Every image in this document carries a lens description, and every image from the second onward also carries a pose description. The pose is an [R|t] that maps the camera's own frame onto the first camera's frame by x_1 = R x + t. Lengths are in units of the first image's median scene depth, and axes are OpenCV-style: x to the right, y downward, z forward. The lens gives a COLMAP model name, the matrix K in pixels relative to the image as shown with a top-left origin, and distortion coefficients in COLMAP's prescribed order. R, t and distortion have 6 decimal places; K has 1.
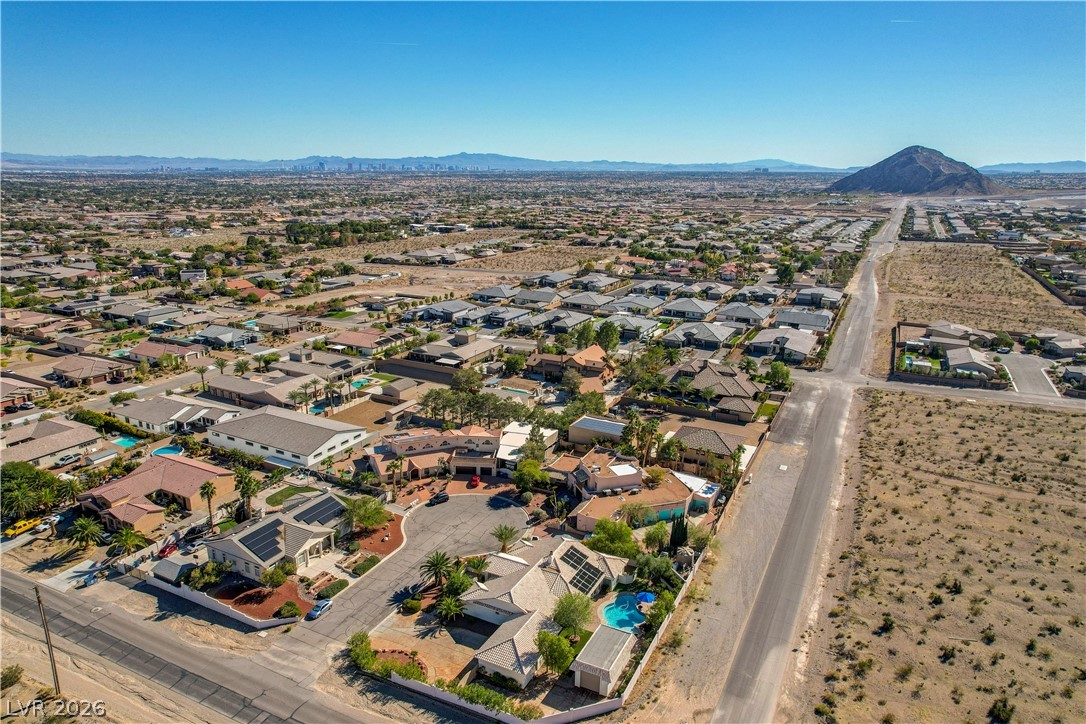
lens RADIAL K [[717.1, 0, 543.0], [0, 717.1, 362.0], [0, 0, 1]] dist [-0.088285, 0.086428]
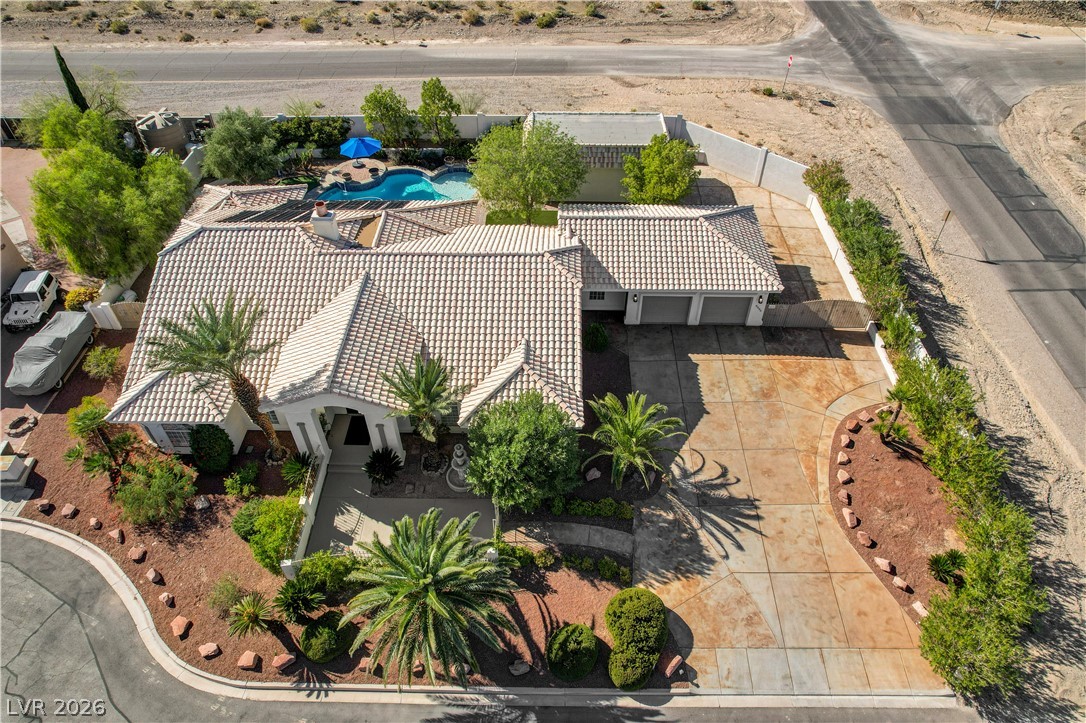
lens RADIAL K [[695.3, 0, 543.0], [0, 695.3, 361.5], [0, 0, 1]] dist [-0.079076, 0.075553]
pose [[-0.435399, -0.639324, 0.633792, -0.192183], [0.235455, 0.598648, 0.765625, 0.082786], [-0.868901, 0.482582, -0.110118, 0.752735]]
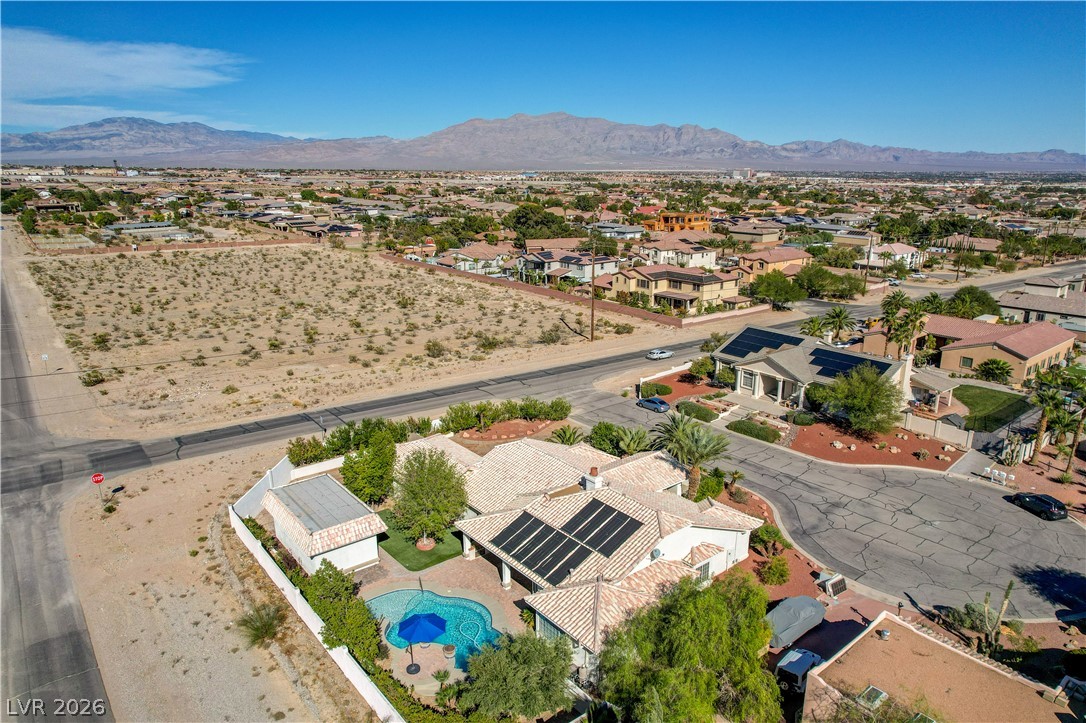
lens RADIAL K [[717.1, 0, 543.0], [0, 717.1, 361.5], [0, 0, 1]] dist [-0.088285, 0.086428]
pose [[-0.419781, 0.230227, -0.877940, 0.307735], [-0.242840, 0.903539, 0.353052, 0.043313], [0.874536, 0.361404, -0.323380, 0.836801]]
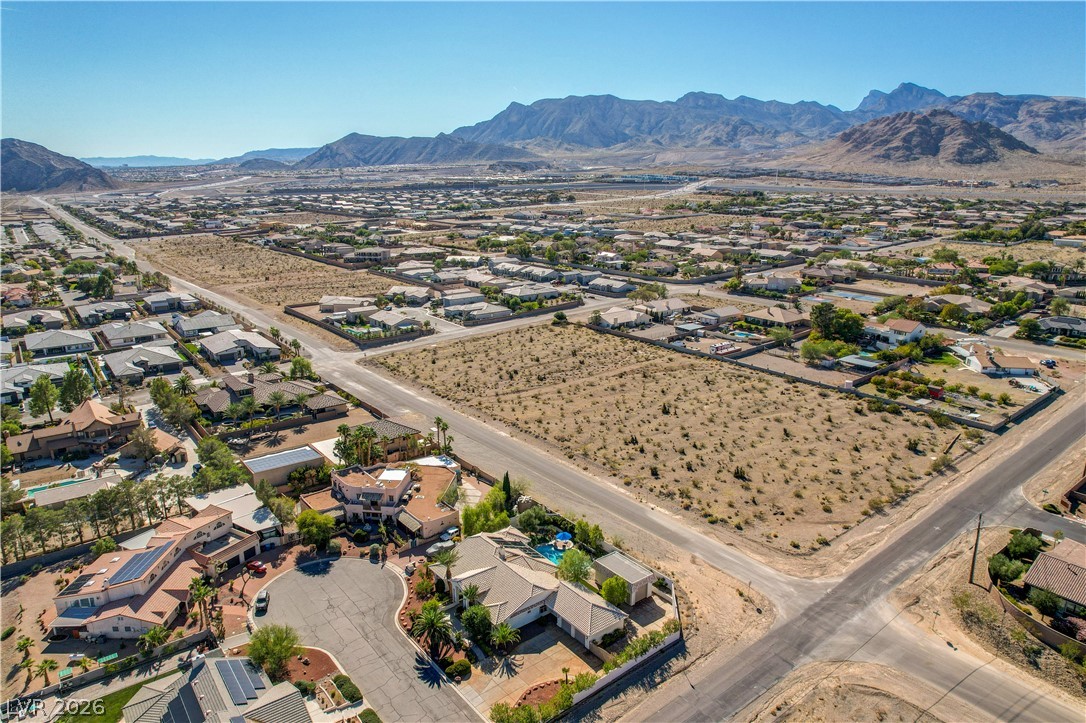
lens RADIAL K [[693.6, 0, 545.0], [0, 693.6, 402.6], [0, 0, 1]] dist [-0.062209, 0.035974]
pose [[0.422569, -0.305856, 0.853163, -0.580642], [0.244387, 0.944922, 0.217707, -0.101510], [-0.872760, 0.116506, 0.474043, 0.339005]]
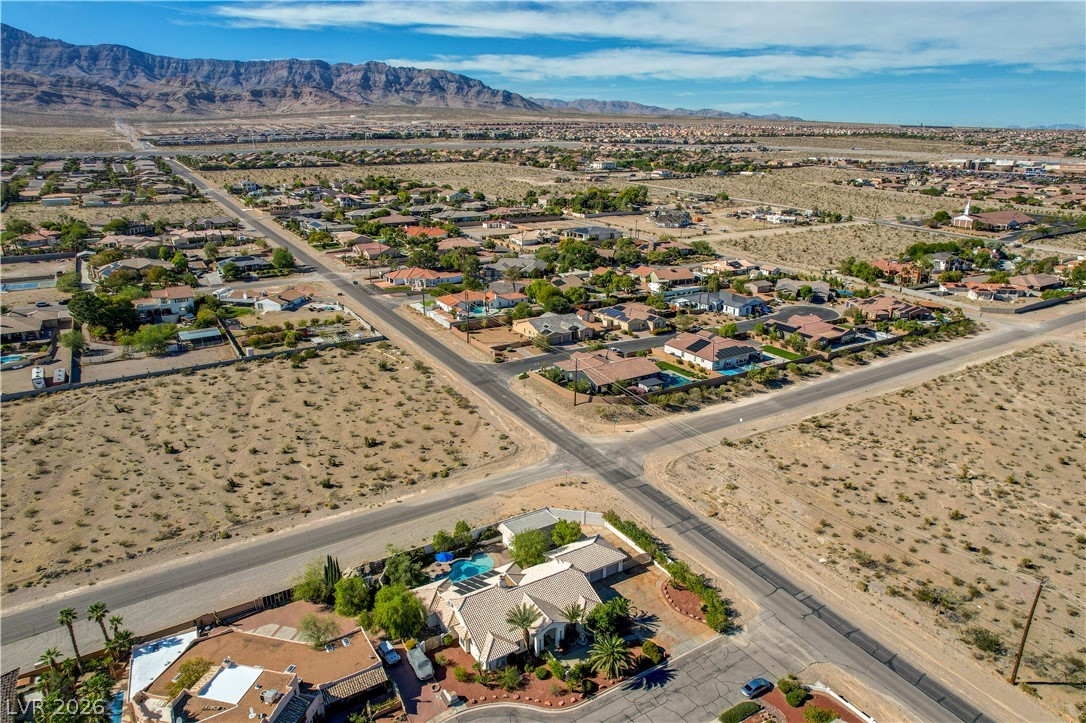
lens RADIAL K [[695.3, 0, 543.0], [0, 695.3, 361.5], [0, 0, 1]] dist [-0.079076, 0.075553]
pose [[-0.852680, -0.184311, 0.488841, -0.313574], [0.122346, 0.839233, 0.529830, -0.320153], [-0.507905, 0.511583, -0.693048, 1.102565]]
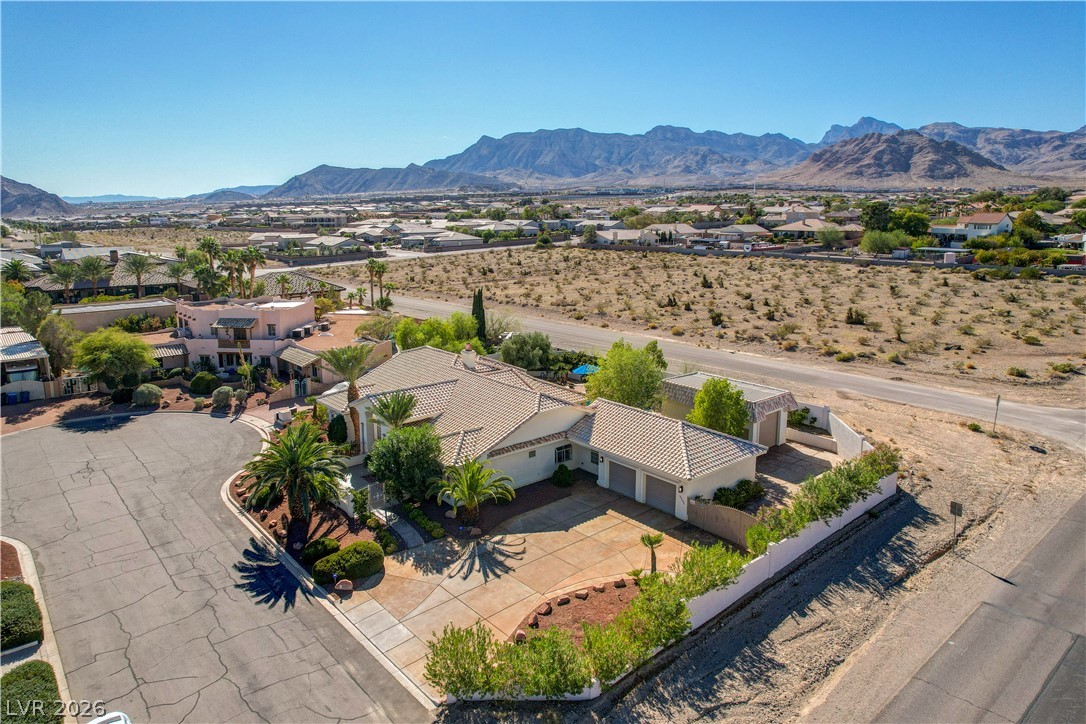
lens RADIAL K [[704.3, 0, 543.0], [0, 704.3, 362.0], [0, 0, 1]] dist [-0.035604, 0.004175]
pose [[0.388166, -0.217676, 0.895513, -0.315704], [0.255654, 0.959002, 0.122294, 0.177347], [-0.885420, 0.181472, 0.427902, 0.570556]]
